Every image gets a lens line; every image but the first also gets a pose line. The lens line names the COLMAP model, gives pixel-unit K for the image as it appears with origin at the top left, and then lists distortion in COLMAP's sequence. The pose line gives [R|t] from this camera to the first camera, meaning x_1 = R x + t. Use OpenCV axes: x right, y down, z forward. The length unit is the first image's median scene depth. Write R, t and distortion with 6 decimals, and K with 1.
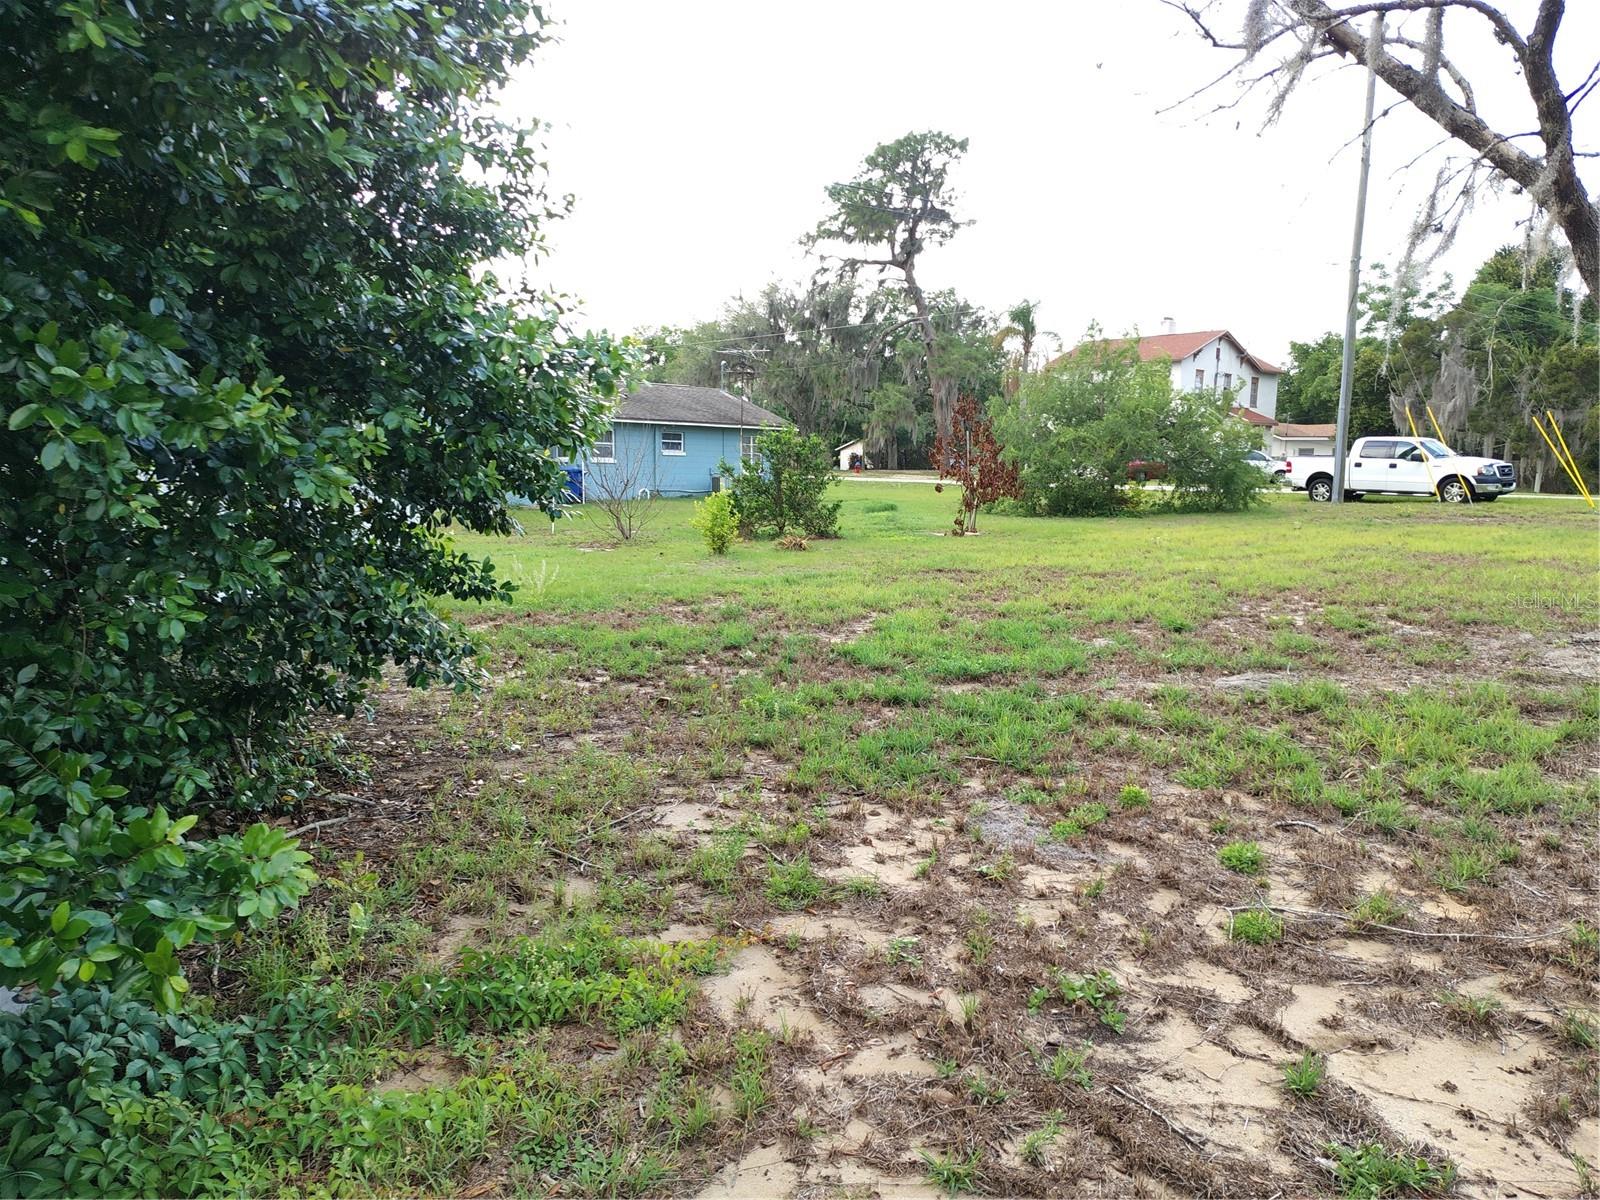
lens RADIAL K [[1106.8, 0, 799.8], [0, 1106.8, 627.2], [0, 0, 1]] dist [0.002162, 0.001036]
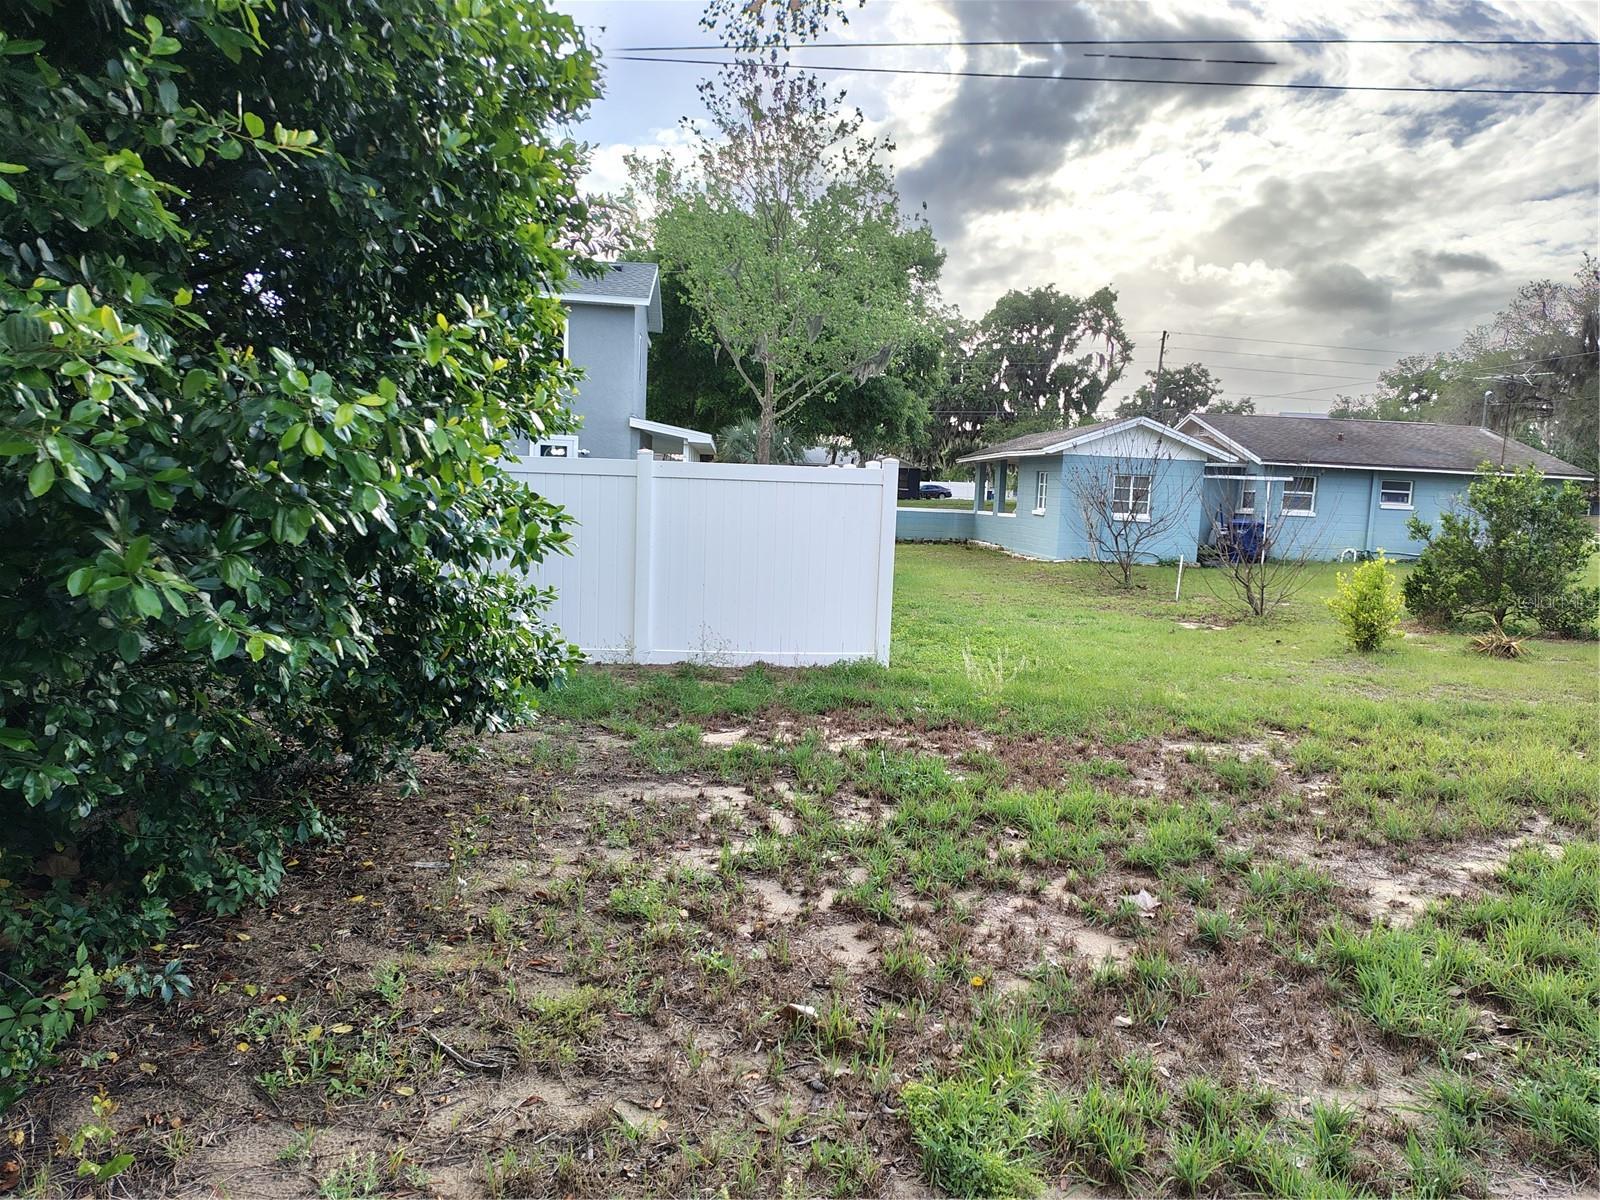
lens RADIAL K [[1085.8, 0, 805.1], [0, 1085.8, 592.9], [0, 0, 1]] dist [0.053240, -0.068436]
pose [[0.792220, 0.068827, -0.606342, 0.053194], [-0.113330, 0.992928, -0.035363, -0.032414], [0.599619, 0.096732, 0.794418, 0.208308]]
